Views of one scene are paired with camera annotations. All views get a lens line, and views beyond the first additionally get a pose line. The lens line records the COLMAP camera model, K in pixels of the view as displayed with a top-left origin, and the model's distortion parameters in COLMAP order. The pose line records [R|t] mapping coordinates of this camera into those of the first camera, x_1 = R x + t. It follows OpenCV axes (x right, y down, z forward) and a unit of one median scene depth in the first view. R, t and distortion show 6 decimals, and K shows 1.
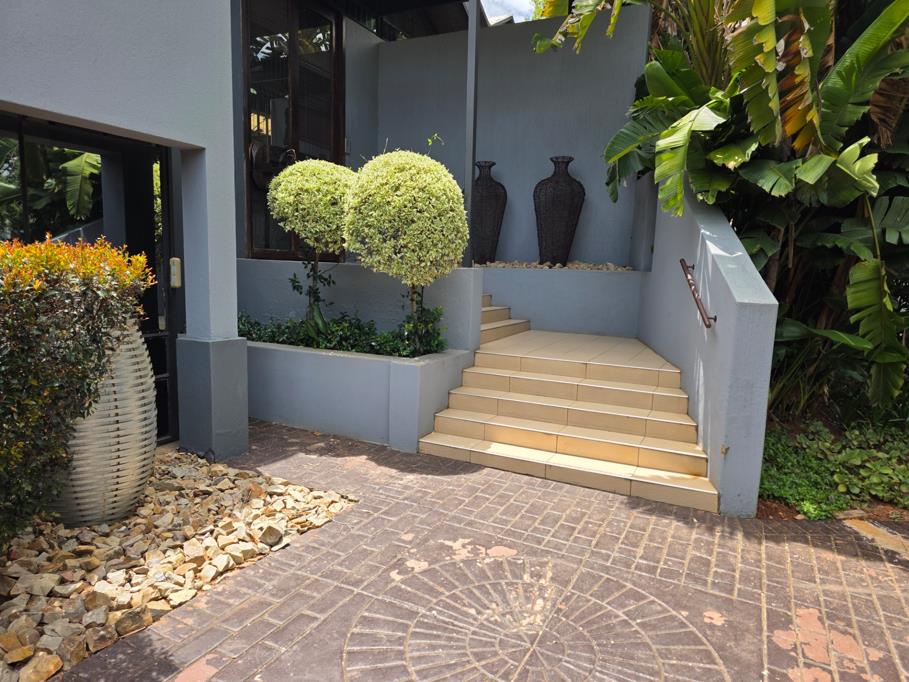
lens RADIAL K [[602.8, 0, 471.0], [0, 602.8, 353.1], [0, 0, 1]] dist [0.028066, -0.002188]
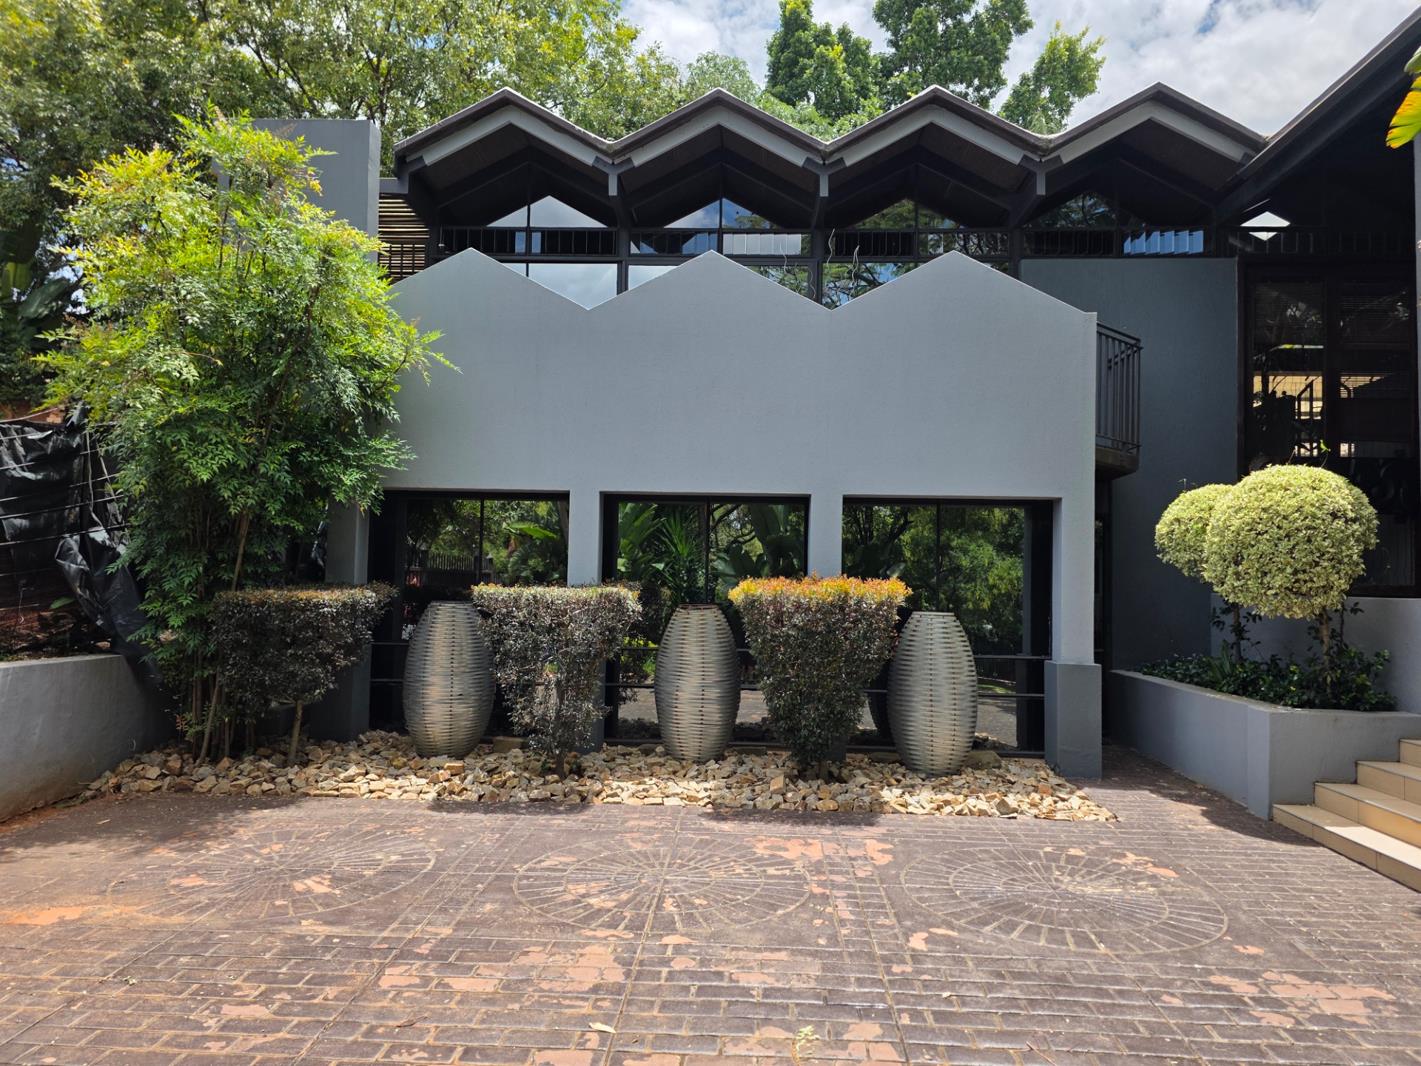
lens RADIAL K [[942.4, 0, 736.3], [0, 942.4, 551.9], [0, 0, 1]] dist [0.028066, -0.002188]
pose [[0.403936, -0.060769, -0.912767, 1.096725], [-0.137399, 0.982442, -0.126212, 0.093855], [0.904410, 0.176395, 0.388494, -0.300879]]
